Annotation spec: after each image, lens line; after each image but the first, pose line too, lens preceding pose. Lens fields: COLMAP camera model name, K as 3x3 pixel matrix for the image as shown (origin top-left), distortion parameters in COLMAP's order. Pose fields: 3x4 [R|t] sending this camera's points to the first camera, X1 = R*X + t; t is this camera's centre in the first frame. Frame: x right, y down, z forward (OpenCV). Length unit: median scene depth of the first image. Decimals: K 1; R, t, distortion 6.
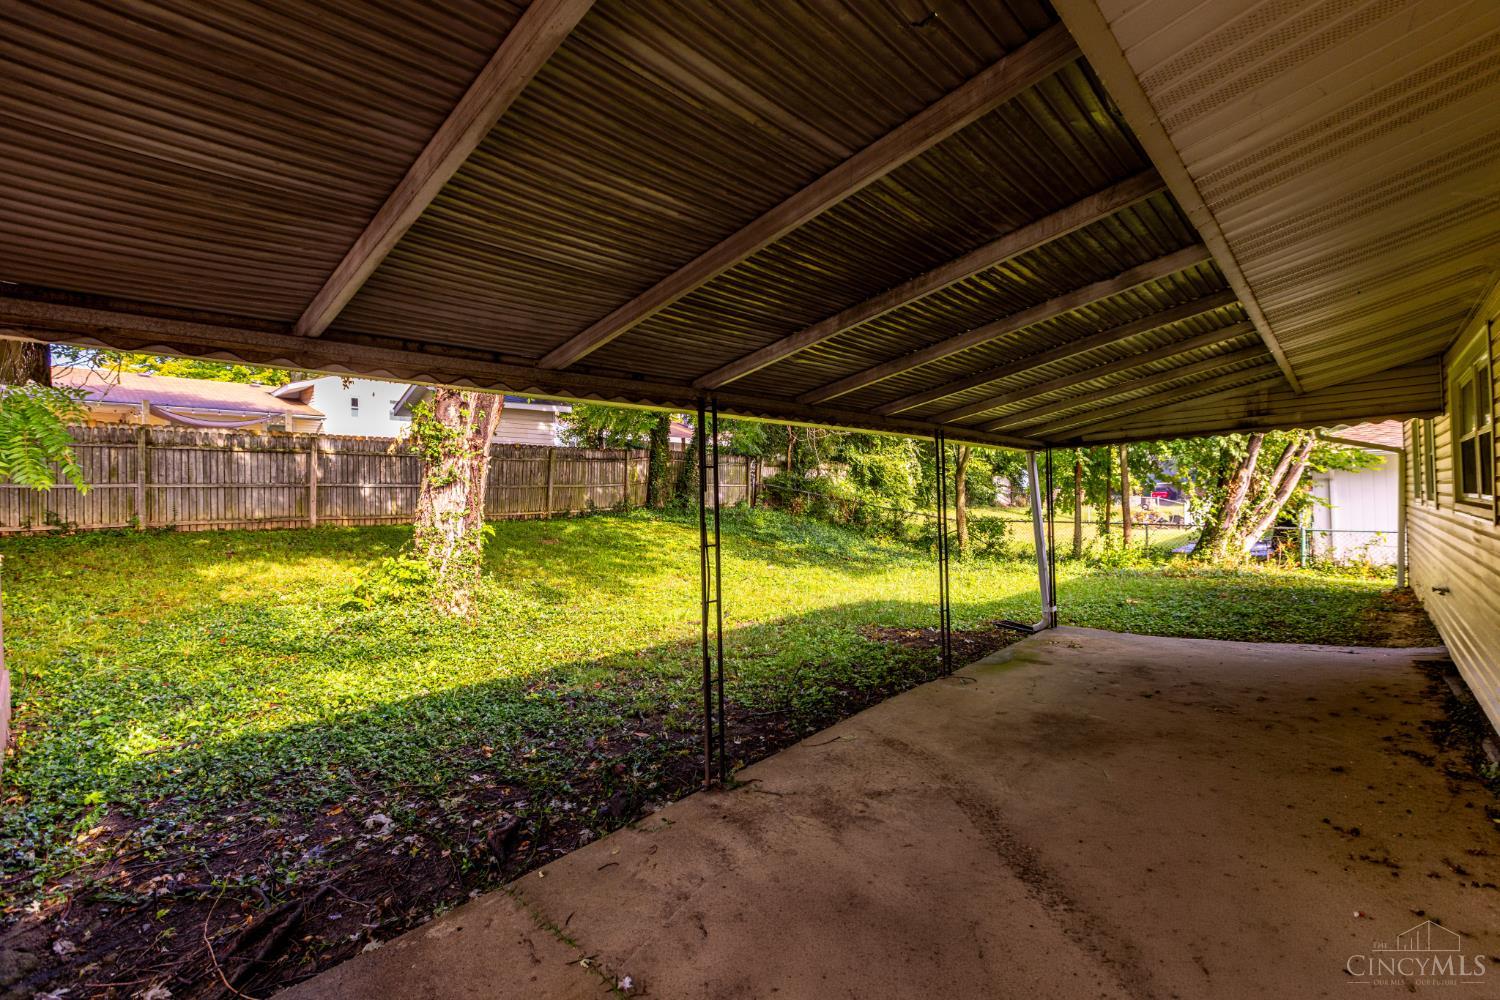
lens RADIAL K [[659.2, 0, 753.5], [0, 659.2, 494.6], [0, 0, 1]] dist [0.003479, -0.004471]
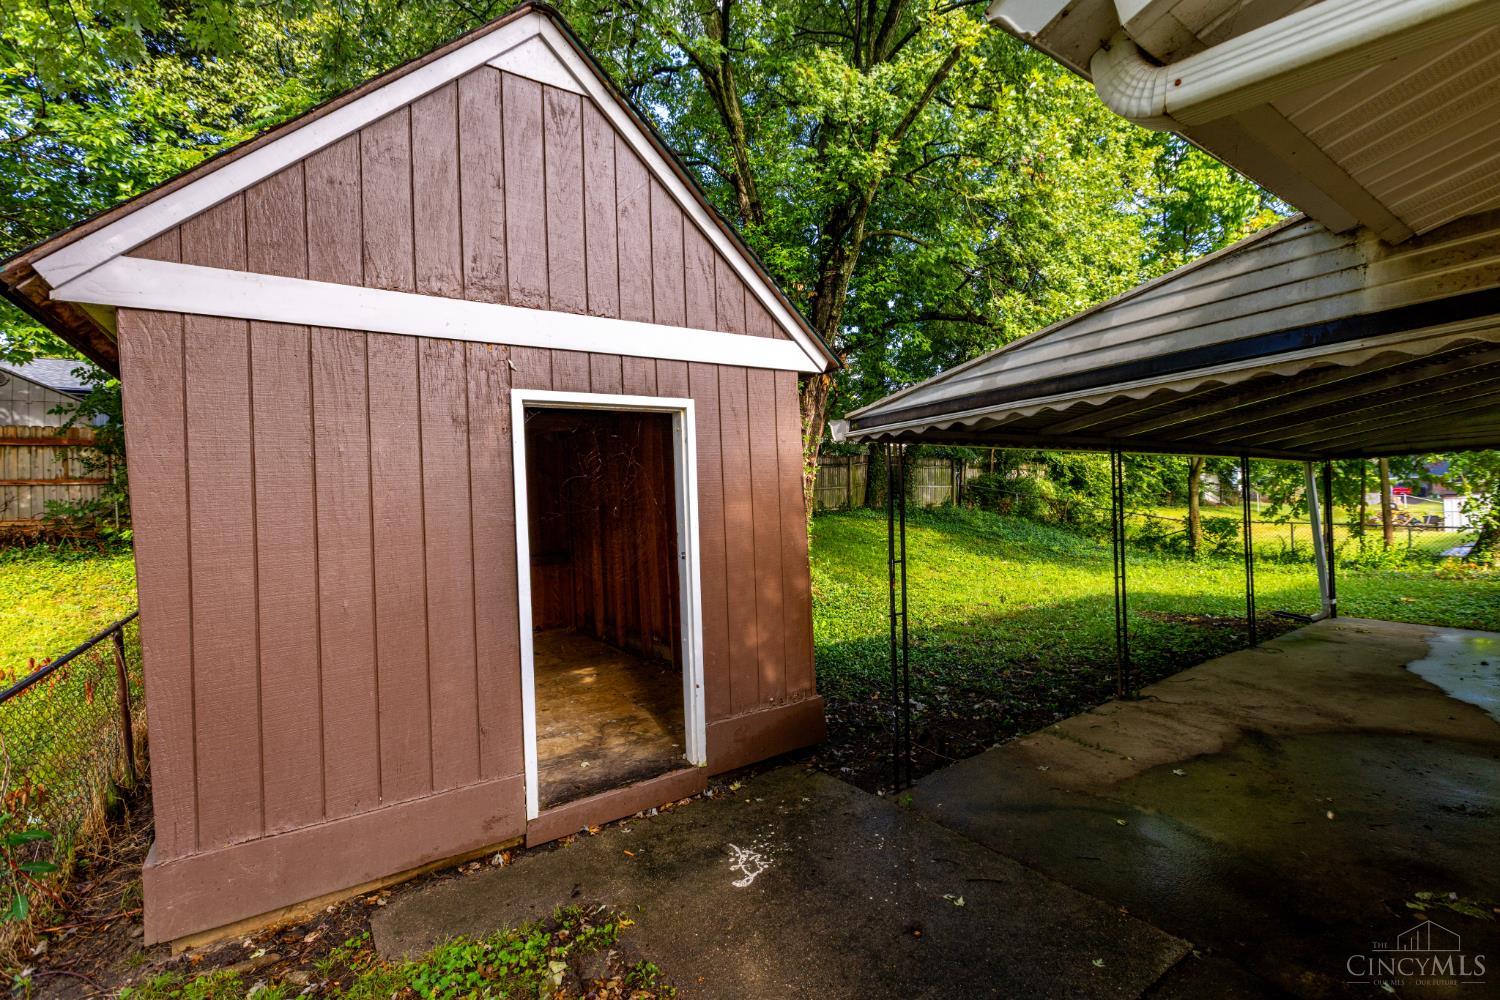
lens RADIAL K [[659.2, 0, 753.5], [0, 659.2, 494.6], [0, 0, 1]] dist [0.003479, -0.004471]
pose [[0.975308, -0.002927, -0.220828, -0.185848], [0.003755, 0.999987, 0.003330, -0.011912], [0.220816, -0.004077, 0.975307, -0.225141]]
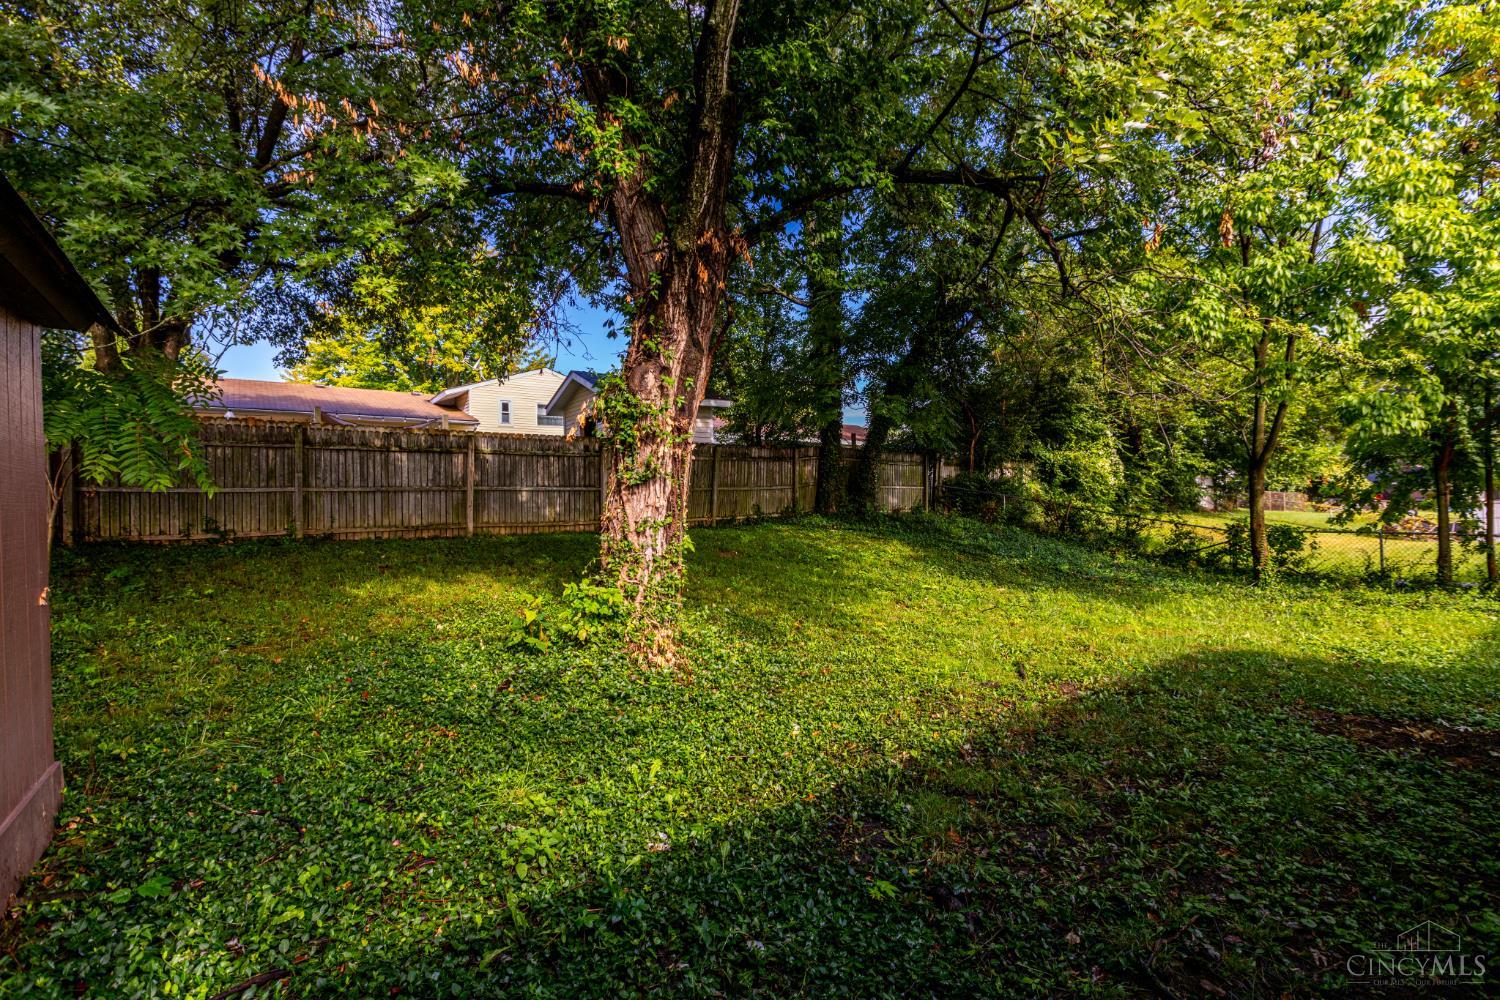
lens RADIAL K [[659.7, 0, 750.0], [0, 659.7, 500.0], [0, 0, 1]] dist [-0.002307, -0.000234]
pose [[0.983534, -0.003889, -0.180680, -0.165303], [0.003854, 0.999992, -0.000543, 0.003981], [0.180680, -0.000162, 0.983542, 0.235344]]
